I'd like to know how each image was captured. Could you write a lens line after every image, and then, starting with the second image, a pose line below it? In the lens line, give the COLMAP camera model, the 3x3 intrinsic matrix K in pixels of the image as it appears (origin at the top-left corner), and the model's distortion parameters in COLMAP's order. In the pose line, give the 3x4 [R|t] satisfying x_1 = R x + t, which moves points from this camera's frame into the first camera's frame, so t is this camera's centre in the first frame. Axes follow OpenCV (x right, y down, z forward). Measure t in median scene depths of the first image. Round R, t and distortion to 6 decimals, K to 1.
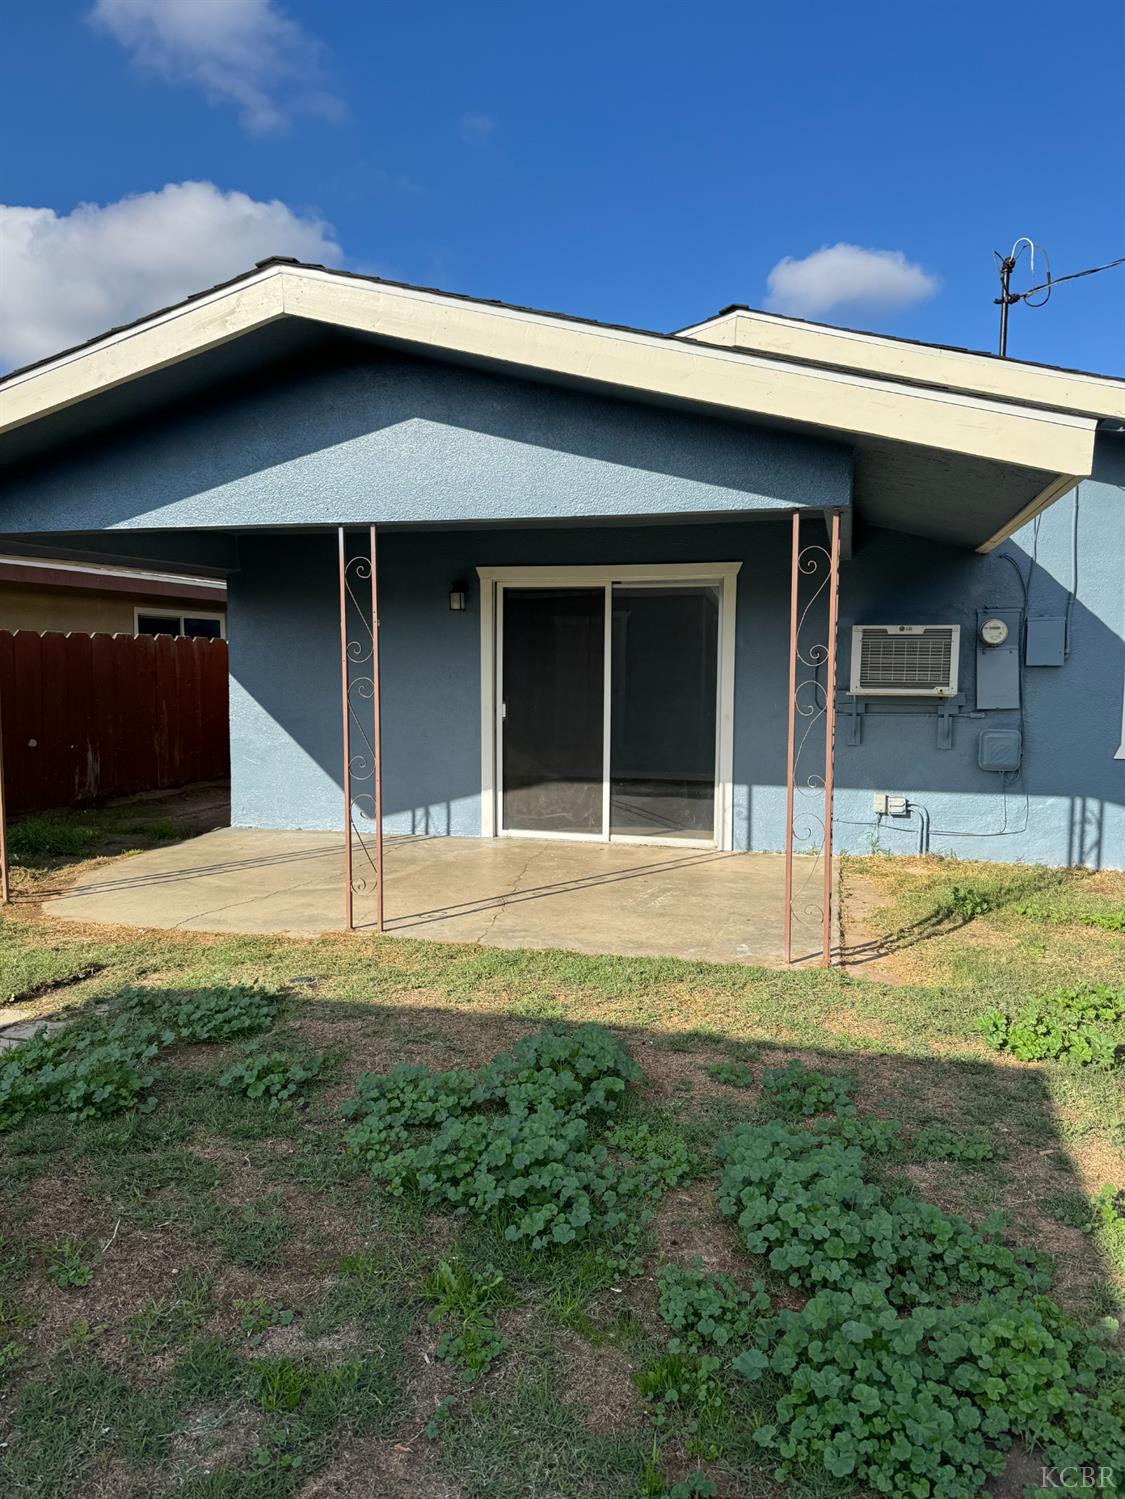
lens RADIAL K [[1060.4, 0, 552.1], [0, 1060.4, 757.1], [0, 0, 1]] dist [0.000663, -0.001365]
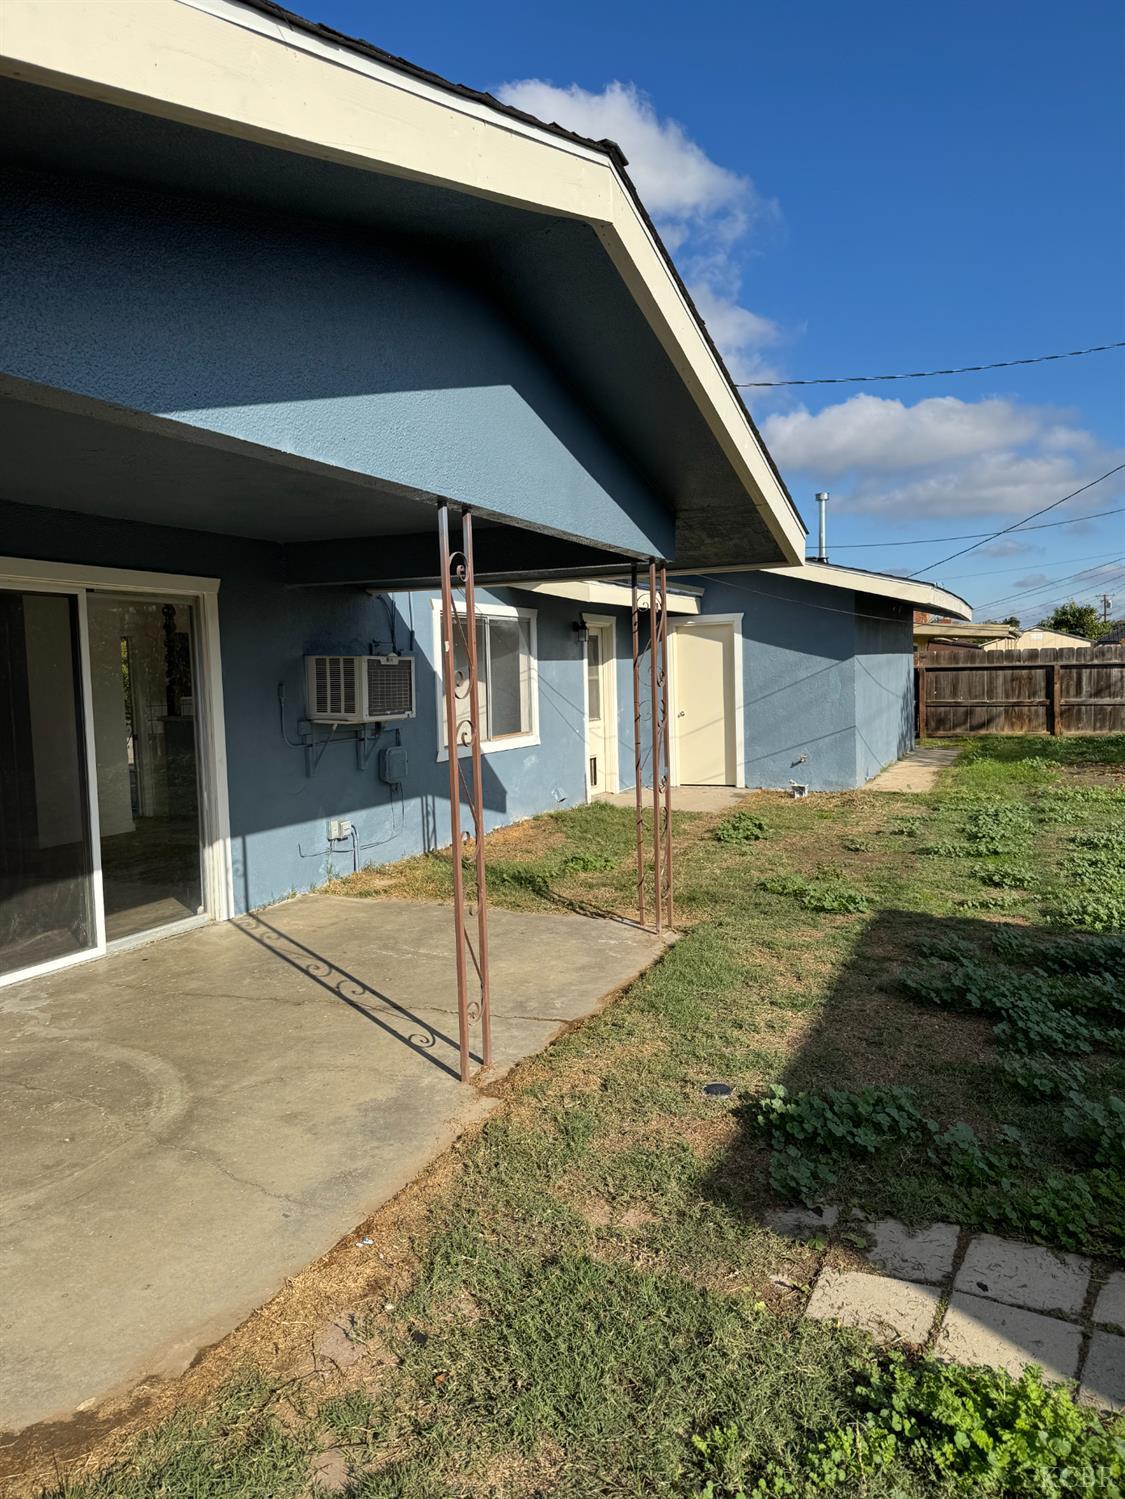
lens RADIAL K [[1060.4, 0, 552.2], [0, 1060.4, 743.2], [0, 0, 1]] dist [0.000663, -0.001365]
pose [[0.076124, -0.069951, 0.994642, -0.709681], [0.108853, 0.992157, 0.061445, -0.081533], [-0.991139, 0.103592, 0.083142, 0.724936]]
